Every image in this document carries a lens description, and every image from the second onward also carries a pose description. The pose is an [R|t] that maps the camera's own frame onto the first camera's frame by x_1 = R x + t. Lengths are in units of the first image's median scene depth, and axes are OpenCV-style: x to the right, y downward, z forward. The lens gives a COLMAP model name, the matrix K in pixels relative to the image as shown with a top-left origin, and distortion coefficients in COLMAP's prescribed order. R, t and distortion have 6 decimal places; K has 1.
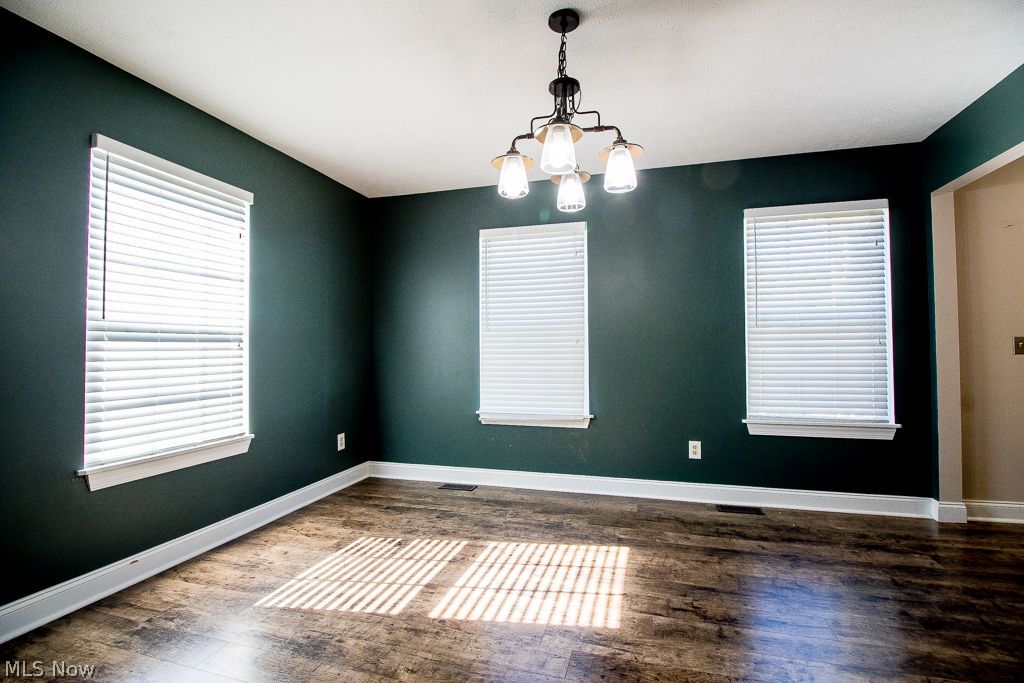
lens RADIAL K [[474.7, 0, 515.2], [0, 474.7, 338.0], [0, 0, 1]] dist [-0.003495, -0.010820]
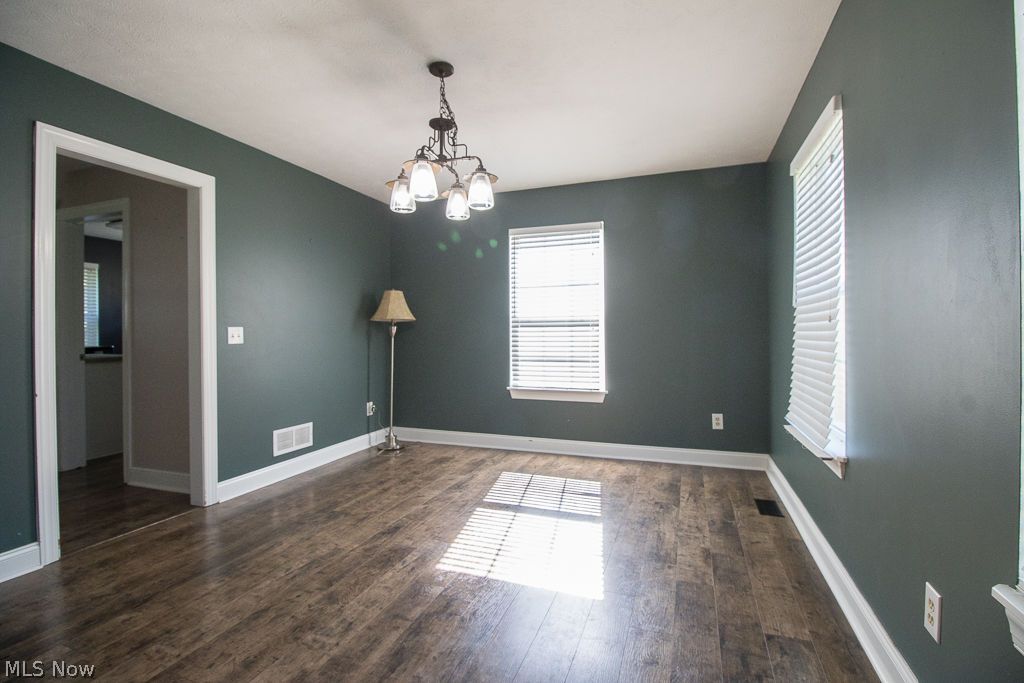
lens RADIAL K [[474.7, 0, 512.7], [0, 474.7, 340.2], [0, 0, 1]] dist [-0.003495, -0.010820]
pose [[-0.076999, 0.023072, -0.996764, 0.993133], [0.028522, 0.999374, 0.020929, 0.015081], [0.996623, -0.026818, -0.077609, 0.939808]]
